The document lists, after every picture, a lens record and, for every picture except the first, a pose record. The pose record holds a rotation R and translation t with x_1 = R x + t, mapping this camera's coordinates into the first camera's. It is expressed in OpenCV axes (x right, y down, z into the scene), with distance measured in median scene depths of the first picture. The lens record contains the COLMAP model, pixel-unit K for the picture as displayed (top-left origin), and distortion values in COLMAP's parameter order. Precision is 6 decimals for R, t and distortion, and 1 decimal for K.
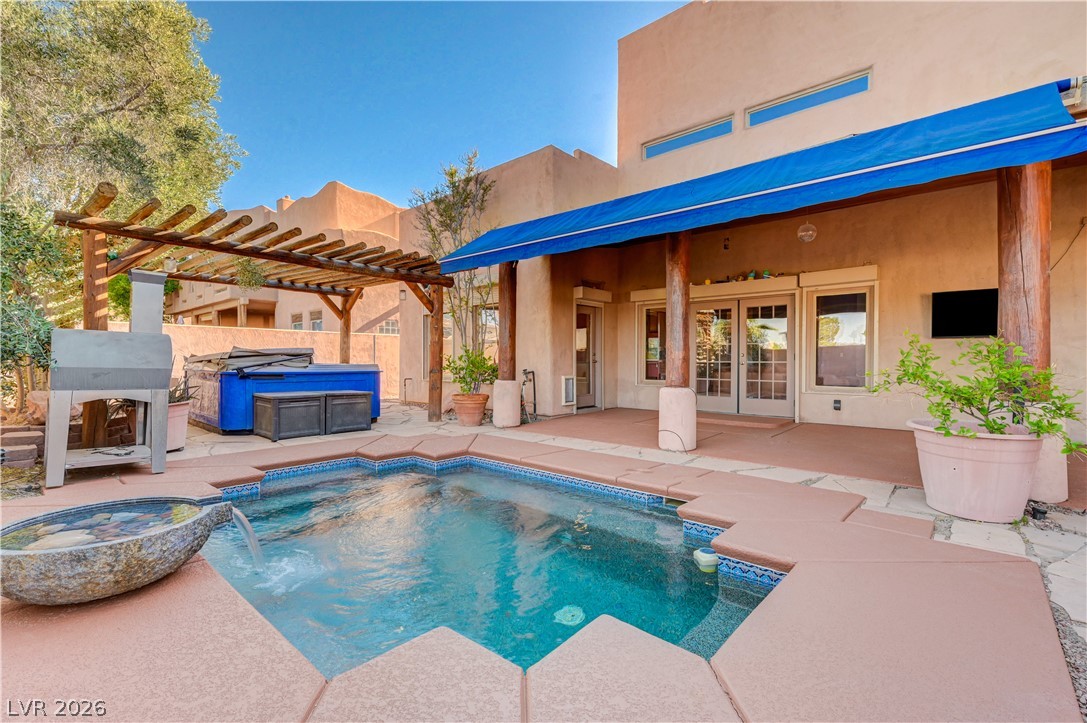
lens RADIAL K [[464.2, 0, 545.2], [0, 464.2, 361.2], [0, 0, 1]] dist [0.001237, -0.000301]
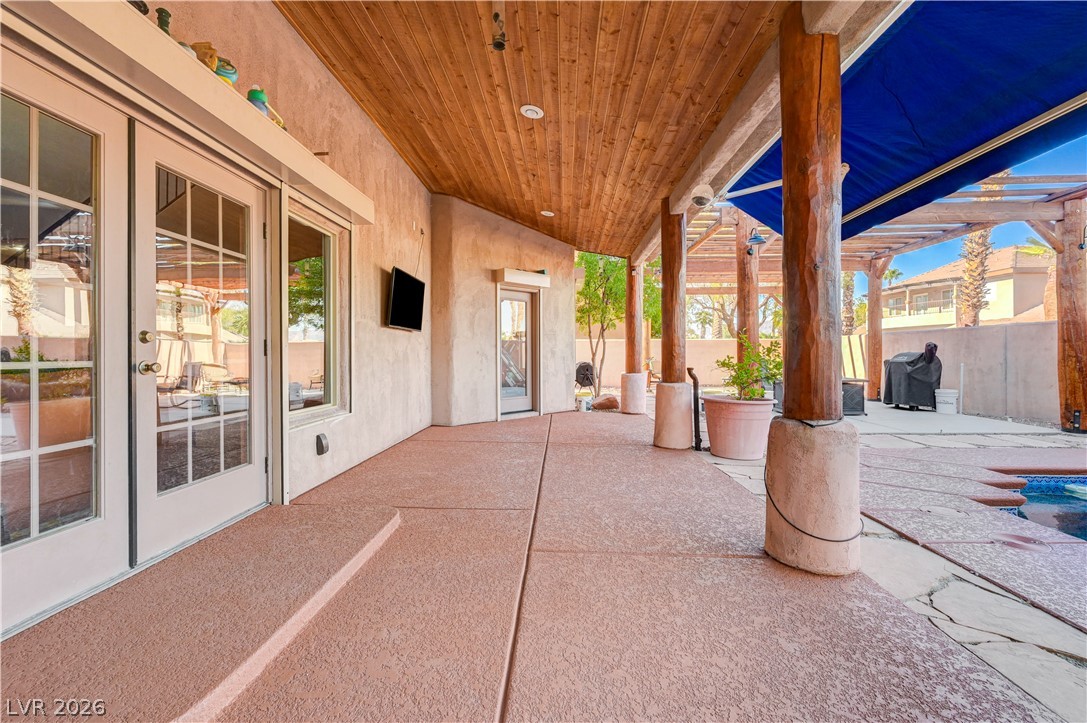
lens RADIAL K [[444.2, 0, 555.4], [0, 444.2, 353.1], [0, 0, 1]] dist [-0.001174, 0.000786]
pose [[-0.638303, 0.002663, 0.769781, 0.092257], [0.006148, 0.999980, 0.001639, -0.004249], [-0.769761, 0.005779, -0.638306, 1.113448]]
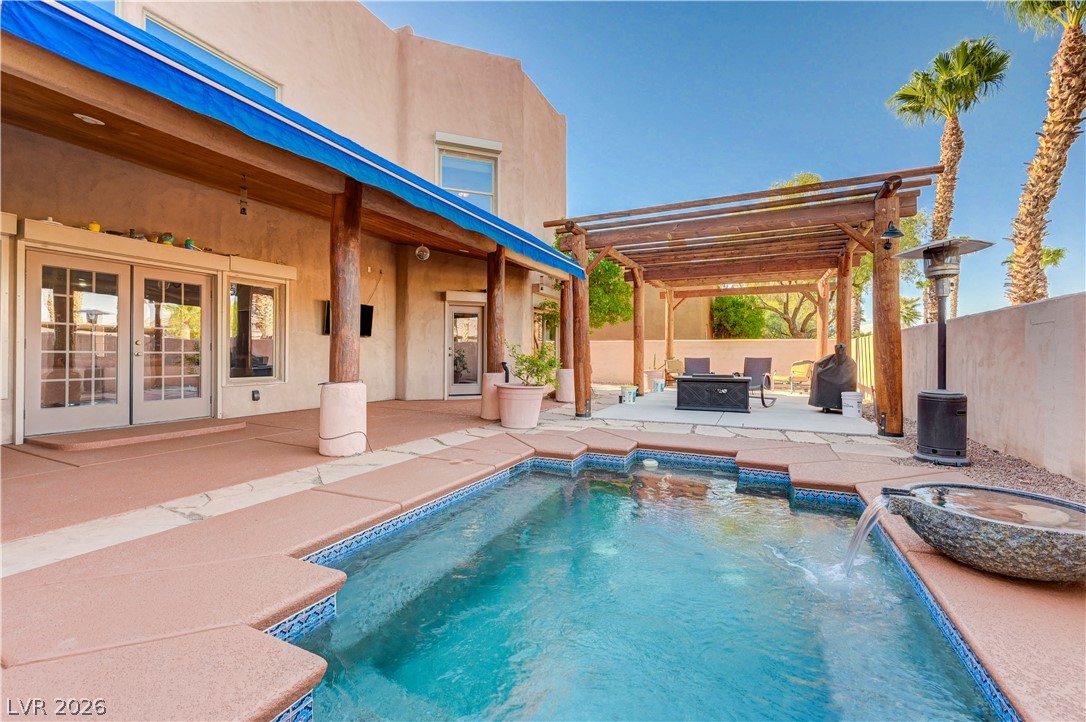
lens RADIAL K [[443.8, 0, 558.7], [0, 443.8, 352.3], [0, 0, 1]] dist [-0.001174, 0.000786]
pose [[-0.291531, 0.001924, 0.956560, -0.482718], [-0.001483, 0.999996, -0.002463, 0.002102], [-0.956560, -0.002136, -0.291527, 0.652896]]
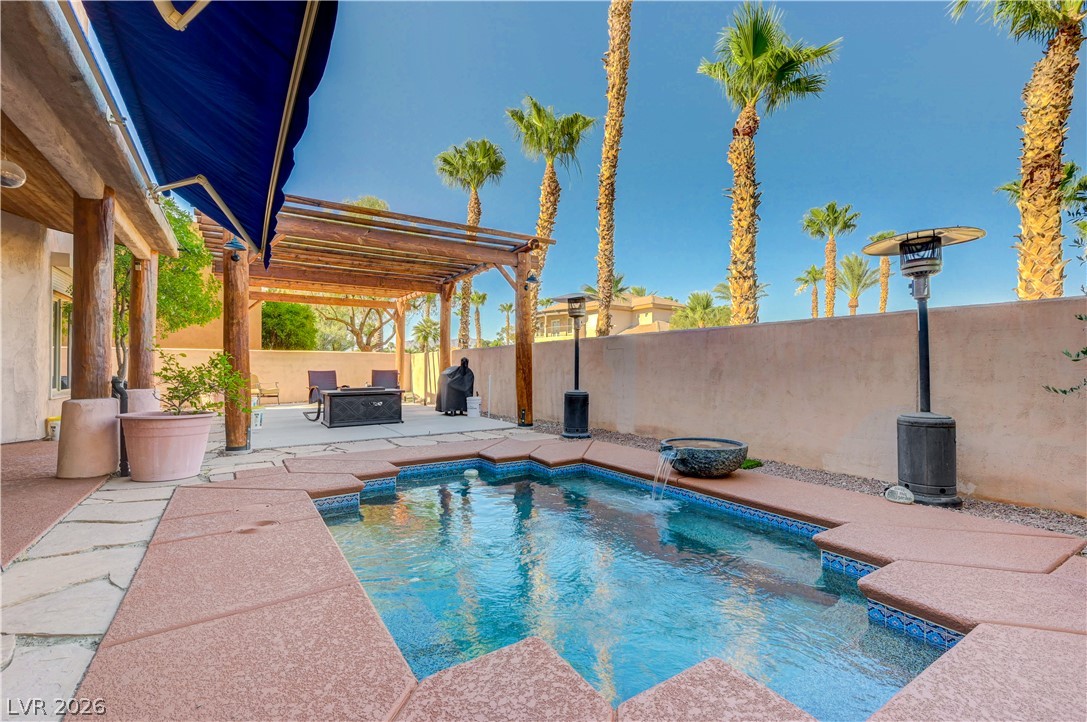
lens RADIAL K [[464.2, 0, 529.3], [0, 464.2, 364.5], [0, 0, 1]] dist [0.001237, -0.000301]
pose [[-0.961120, -0.000379, 0.276130, -0.219004], [-0.001187, 0.999995, -0.002759, 0.000402], [-0.276128, -0.002980, -0.961116, 0.952471]]
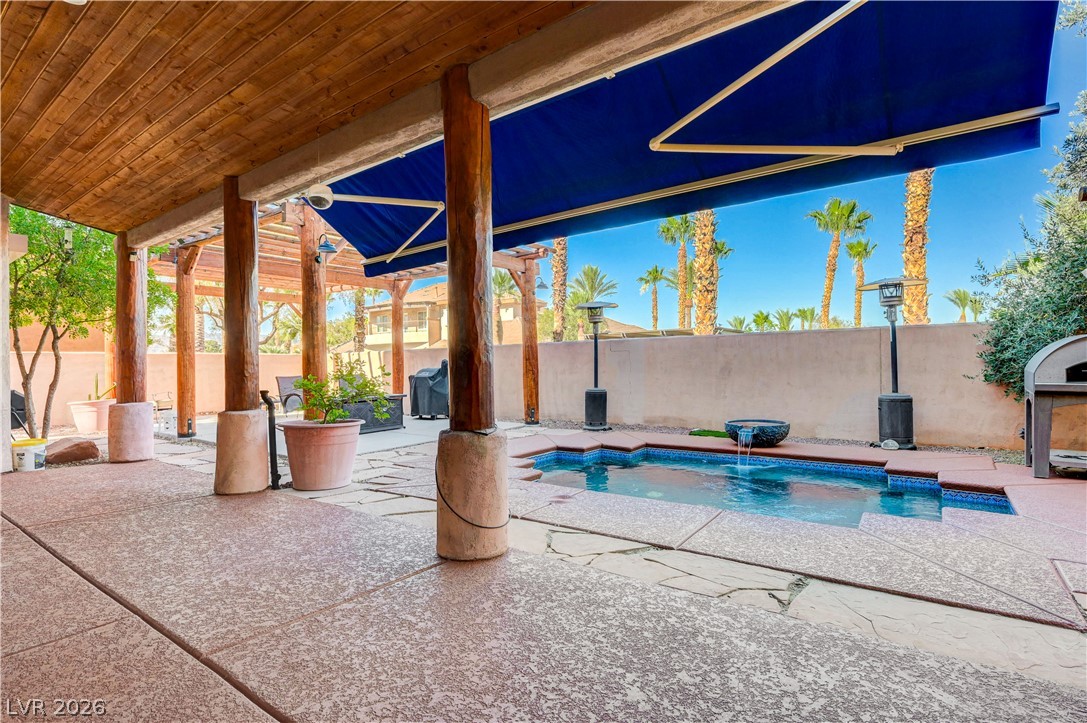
lens RADIAL K [[518.3, 0, 533.4], [0, 518.3, 363.4], [0, 0, 1]] dist [0.000671, 0.000455]
pose [[-0.997540, 0.013903, -0.068713, 0.201286], [0.013898, 0.999903, 0.000543, -0.009775], [0.068714, -0.000414, -0.997636, 1.203587]]
